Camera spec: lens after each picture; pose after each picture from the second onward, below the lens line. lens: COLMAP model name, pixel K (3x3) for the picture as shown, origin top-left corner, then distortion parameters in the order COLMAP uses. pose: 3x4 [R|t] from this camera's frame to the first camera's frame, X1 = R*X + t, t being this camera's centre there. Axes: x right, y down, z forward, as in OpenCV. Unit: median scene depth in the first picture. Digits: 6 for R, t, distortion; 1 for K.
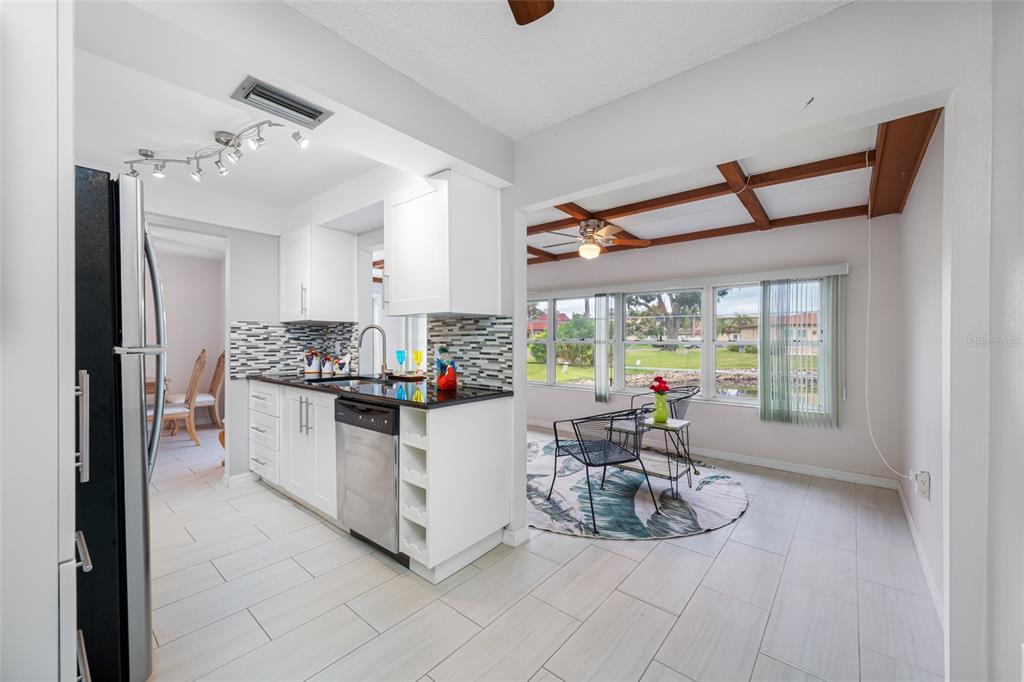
lens RADIAL K [[407.0, 0, 505.7], [0, 407.0, 343.4], [0, 0, 1]] dist [0.003896, 0.001297]
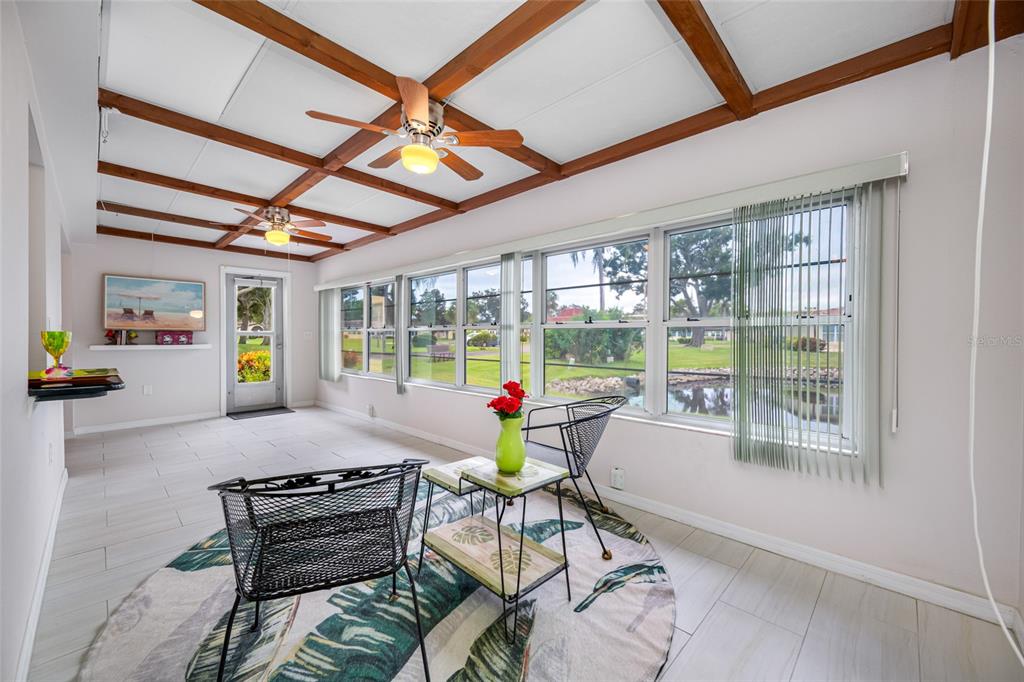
lens RADIAL K [[407.0, 0, 506.8], [0, 407.0, 343.3], [0, 0, 1]] dist [0.003896, 0.001297]
pose [[0.997858, 0.006992, -0.065044, 0.358510], [-0.006342, 0.999928, 0.010195, 0.024653], [0.065110, -0.009761, 0.997830, 0.432735]]
